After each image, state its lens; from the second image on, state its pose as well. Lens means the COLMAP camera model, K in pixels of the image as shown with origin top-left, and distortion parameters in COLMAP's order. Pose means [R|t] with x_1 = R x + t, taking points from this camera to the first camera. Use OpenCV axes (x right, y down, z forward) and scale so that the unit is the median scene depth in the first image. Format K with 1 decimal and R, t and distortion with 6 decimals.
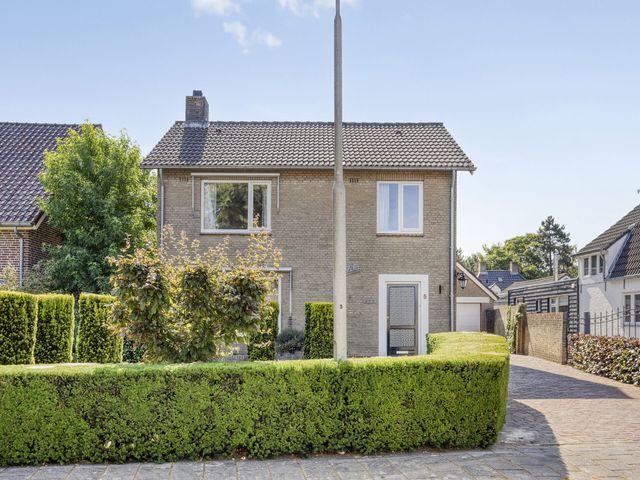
lens RADIAL K [[837.6, 0, 320.0], [0, 837.6, 241.5], [0, 0, 1]] dist [-0.176850, 0.000000]
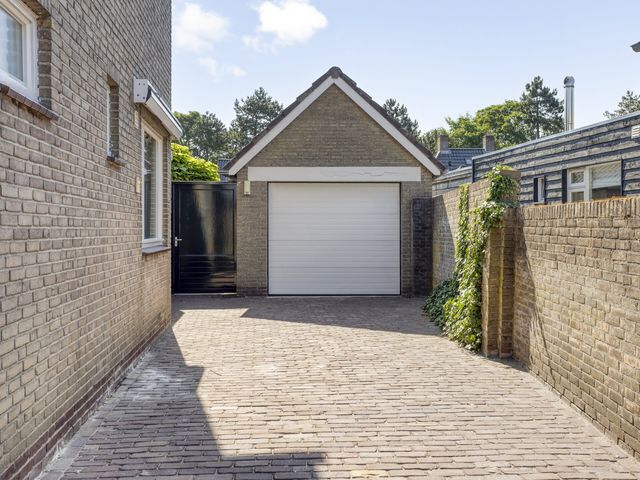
lens RADIAL K [[1008.6, 0, 319.9], [0, 1008.6, 239.2], [0, 0, 1]] dist [-0.282686, 0.000000]
pose [[0.997990, -0.020948, 0.059801, 0.031969], [0.014165, 0.993643, 0.111682, 0.011864], [-0.061760, -0.110611, 0.991943, 0.132104]]
